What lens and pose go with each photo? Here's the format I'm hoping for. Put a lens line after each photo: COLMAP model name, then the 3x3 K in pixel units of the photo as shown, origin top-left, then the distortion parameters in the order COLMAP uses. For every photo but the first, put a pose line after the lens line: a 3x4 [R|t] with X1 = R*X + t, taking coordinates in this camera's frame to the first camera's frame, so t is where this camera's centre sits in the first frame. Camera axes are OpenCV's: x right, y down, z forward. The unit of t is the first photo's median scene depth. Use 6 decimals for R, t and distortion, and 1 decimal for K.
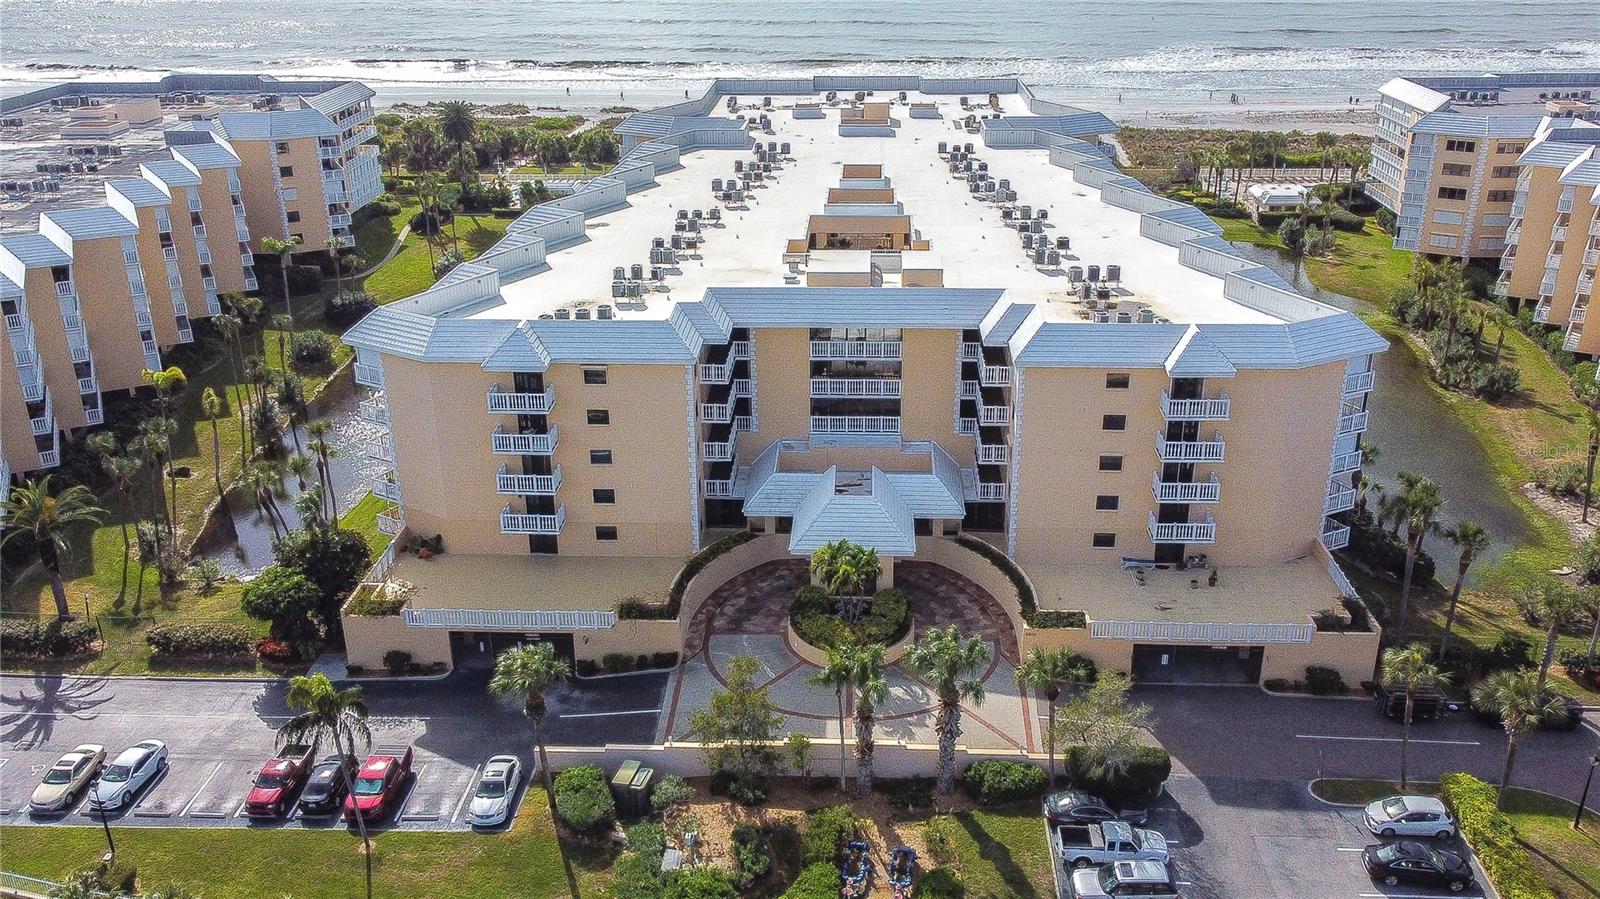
lens RADIAL K [[1332.2, 0, 800.0], [0, 1332.2, 449.5], [0, 0, 1]] dist [0.003325, 0.001104]
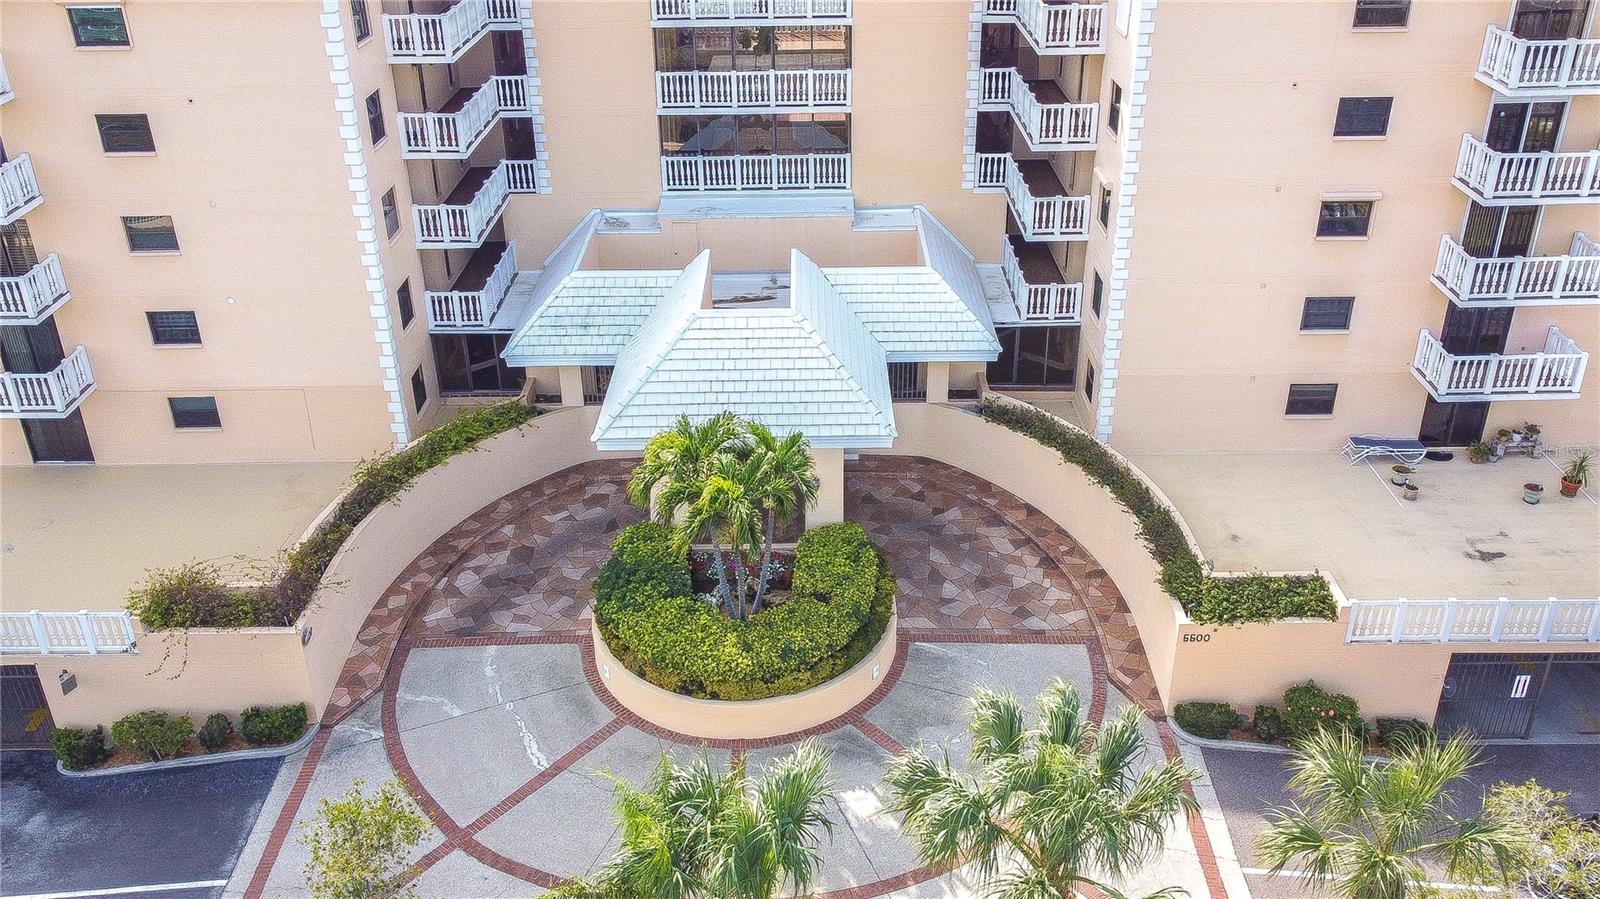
lens RADIAL K [[1332.2, 0, 800.0], [0, 1332.2, 449.5], [0, 0, 1]] dist [0.003325, 0.001104]
pose [[0.998809, -0.026959, 0.040669, 0.038417], [0.023409, 0.996074, 0.085374, 0.043092], [-0.042811, -0.084320, 0.995519, 0.567378]]
